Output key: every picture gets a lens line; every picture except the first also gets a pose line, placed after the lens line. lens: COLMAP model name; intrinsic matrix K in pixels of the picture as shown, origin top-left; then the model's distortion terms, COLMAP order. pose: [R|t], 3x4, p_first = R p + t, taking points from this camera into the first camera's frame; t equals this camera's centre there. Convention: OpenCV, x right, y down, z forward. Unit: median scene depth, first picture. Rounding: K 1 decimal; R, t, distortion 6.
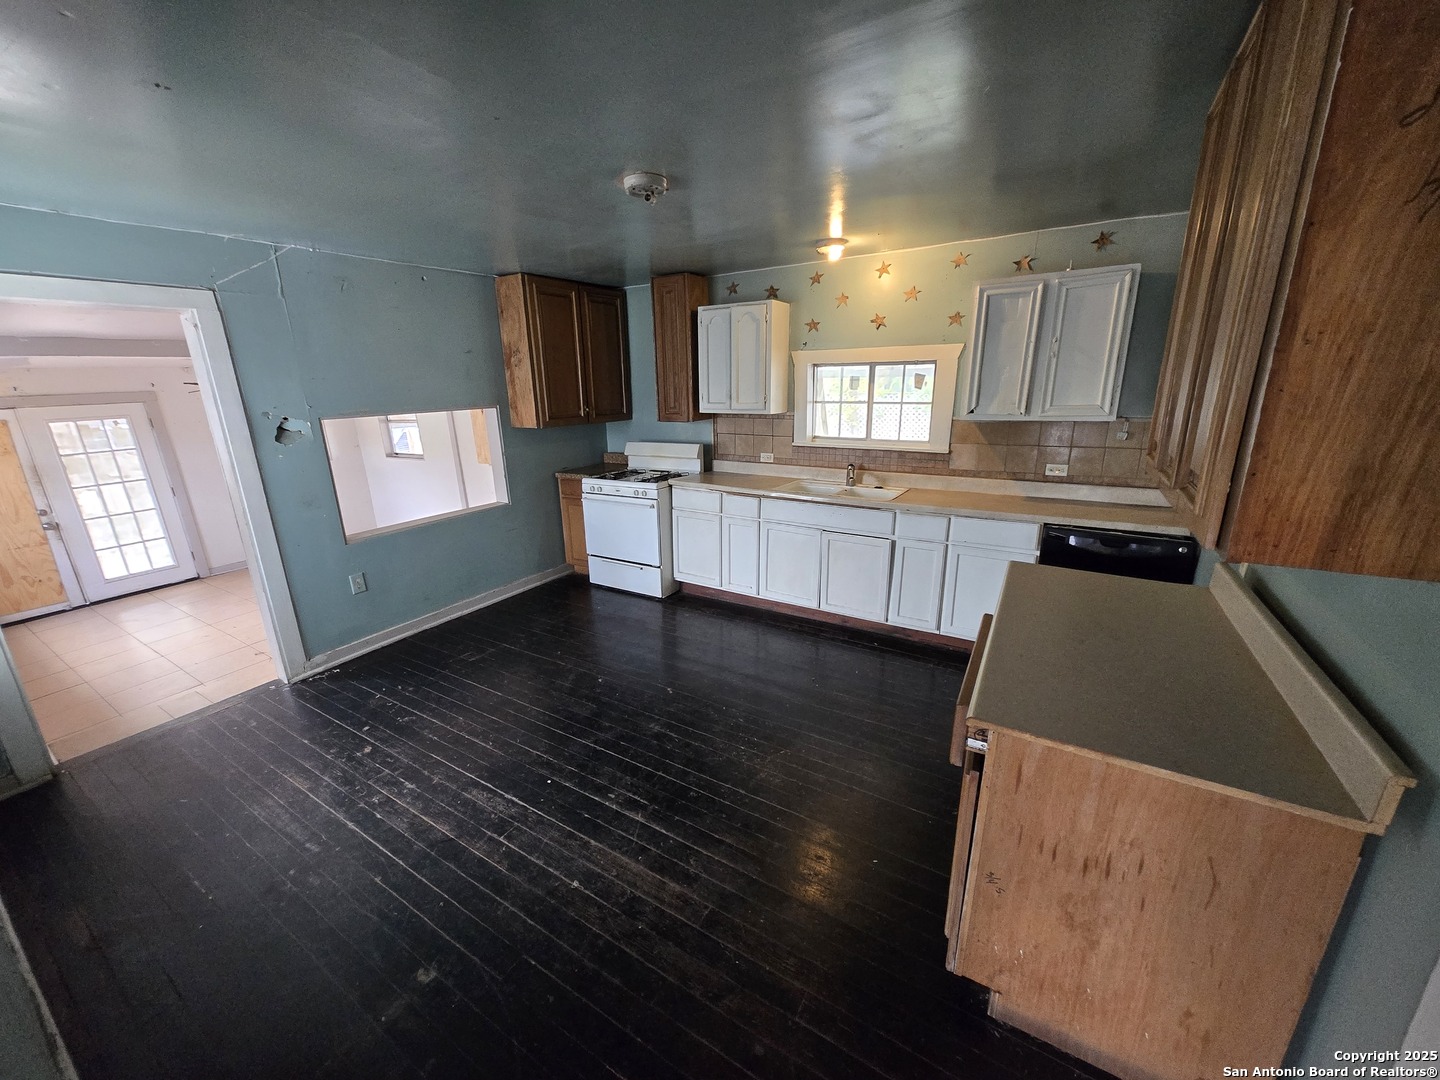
lens RADIAL K [[557.1, 0, 713.4], [0, 557.1, 538.2], [0, 0, 1]] dist [0.008008, -0.003900]
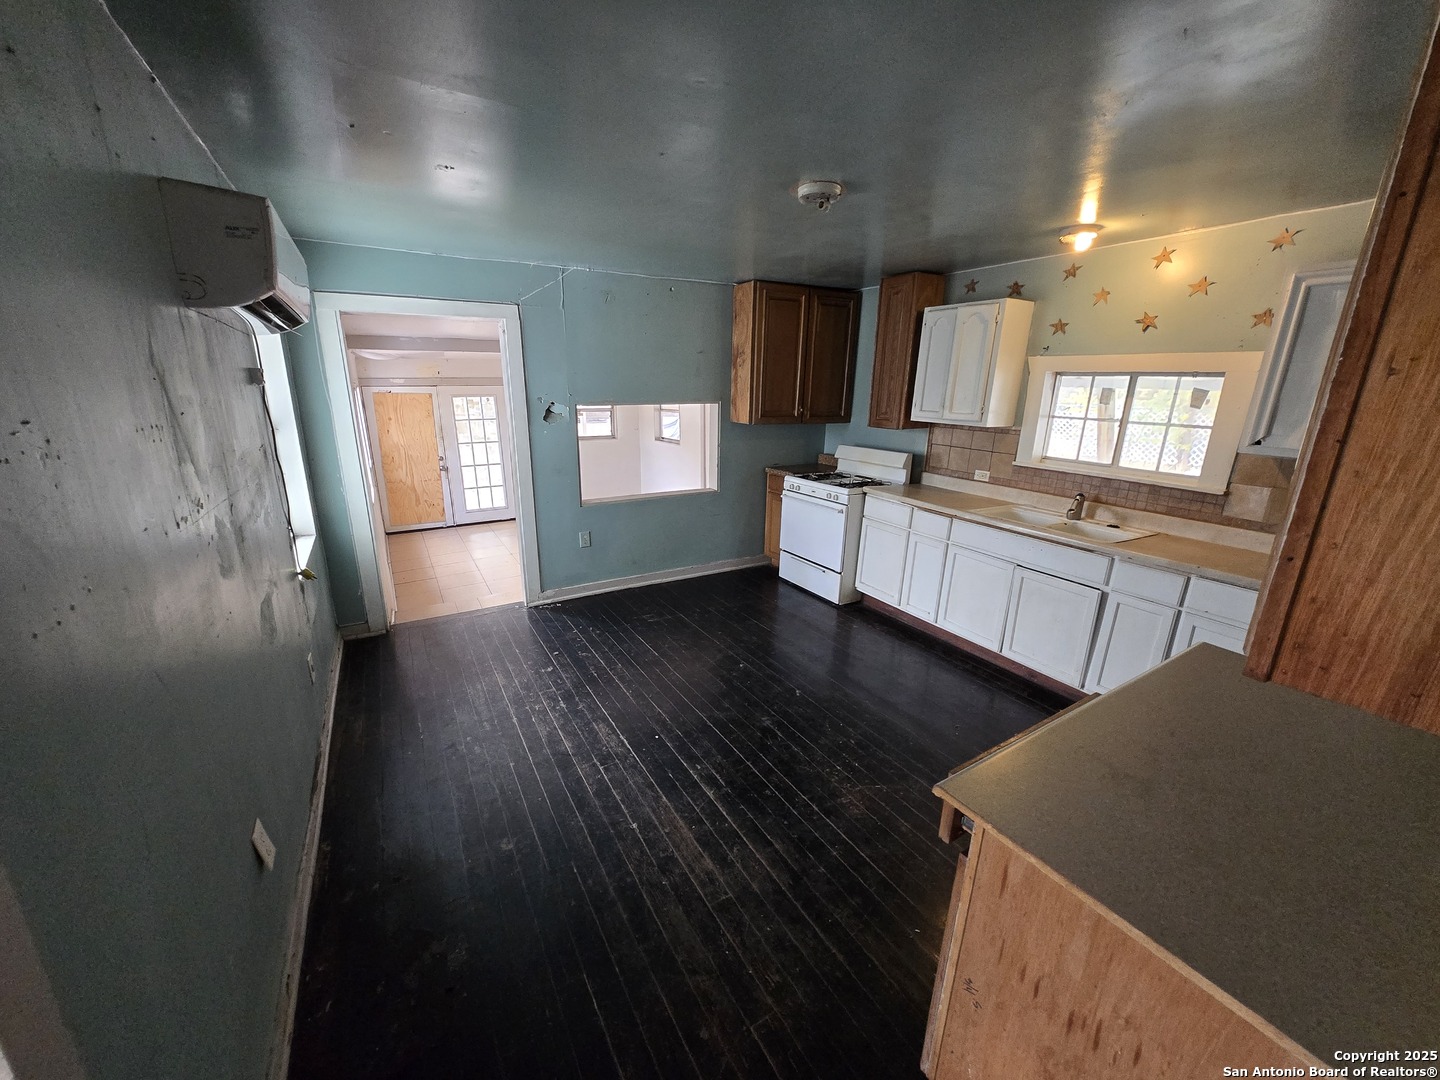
lens RADIAL K [[560.5, 0, 720.0], [0, 560.5, 540.0], [0, 0, 1]] dist [0.003976, -0.000193]
pose [[0.886528, 0.160108, -0.434089, 0.152495], [-0.159053, 0.986498, 0.039028, -0.012501], [0.434477, 0.034444, 0.900024, 0.015036]]
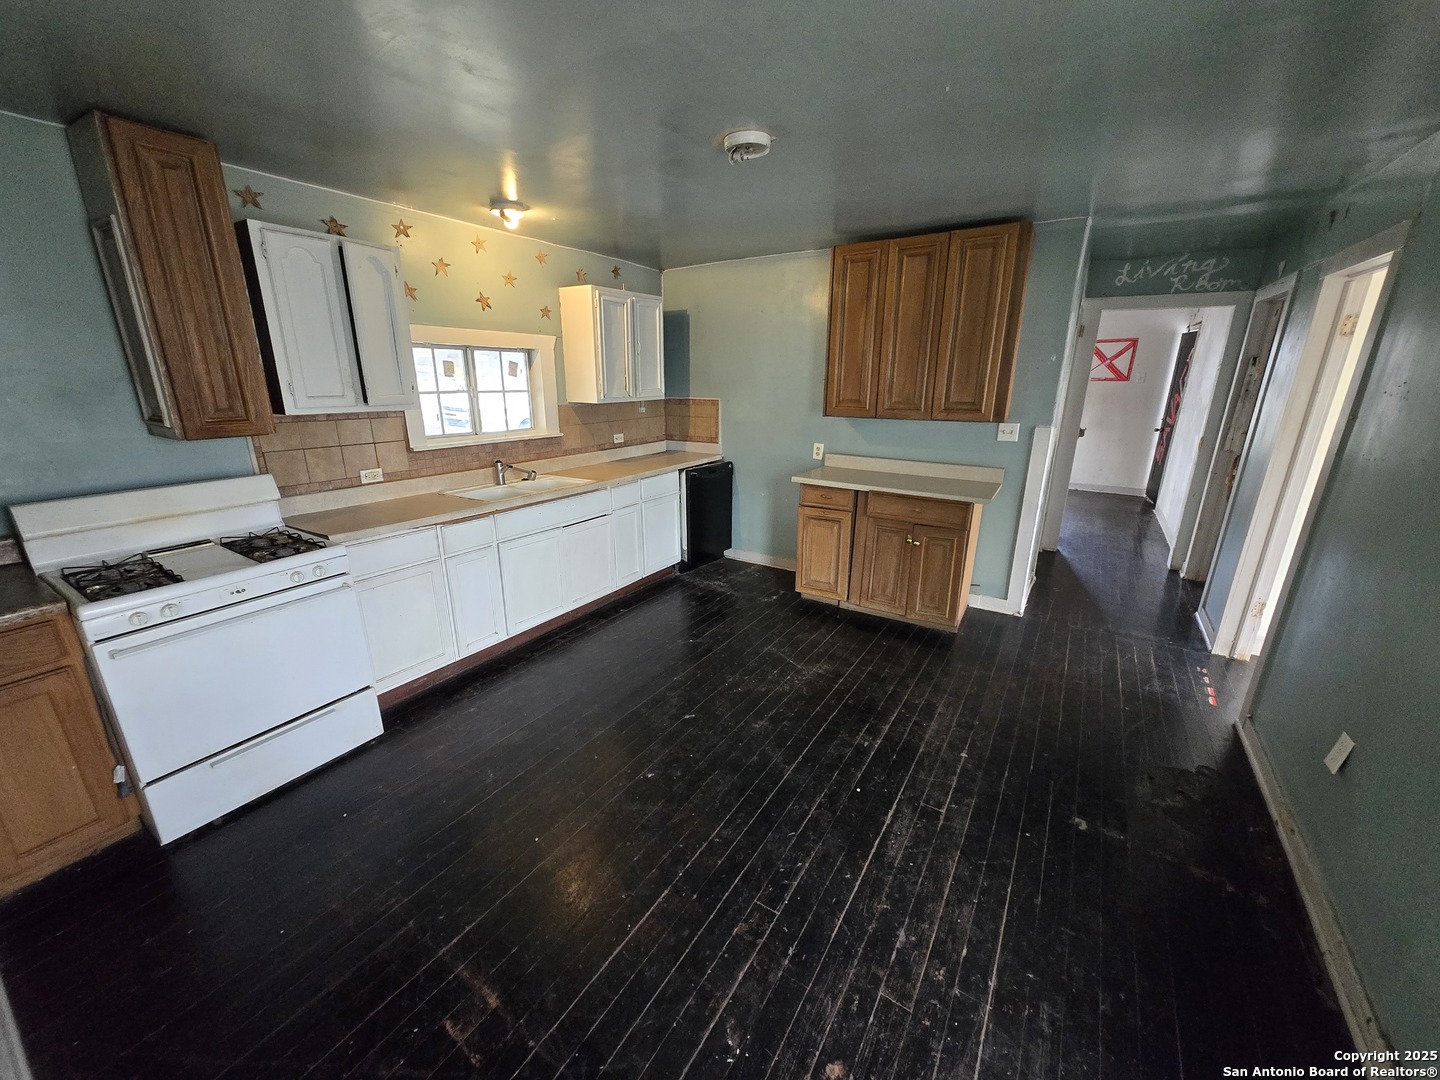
lens RADIAL K [[557.1, 0, 713.4], [0, 557.1, 538.2], [0, 0, 1]] dist [0.008008, -0.003900]
pose [[0.029441, -0.265910, 0.963548, -0.677210], [0.262793, 0.932114, 0.249205, -0.157421], [-0.964403, 0.245877, 0.097321, 0.645899]]
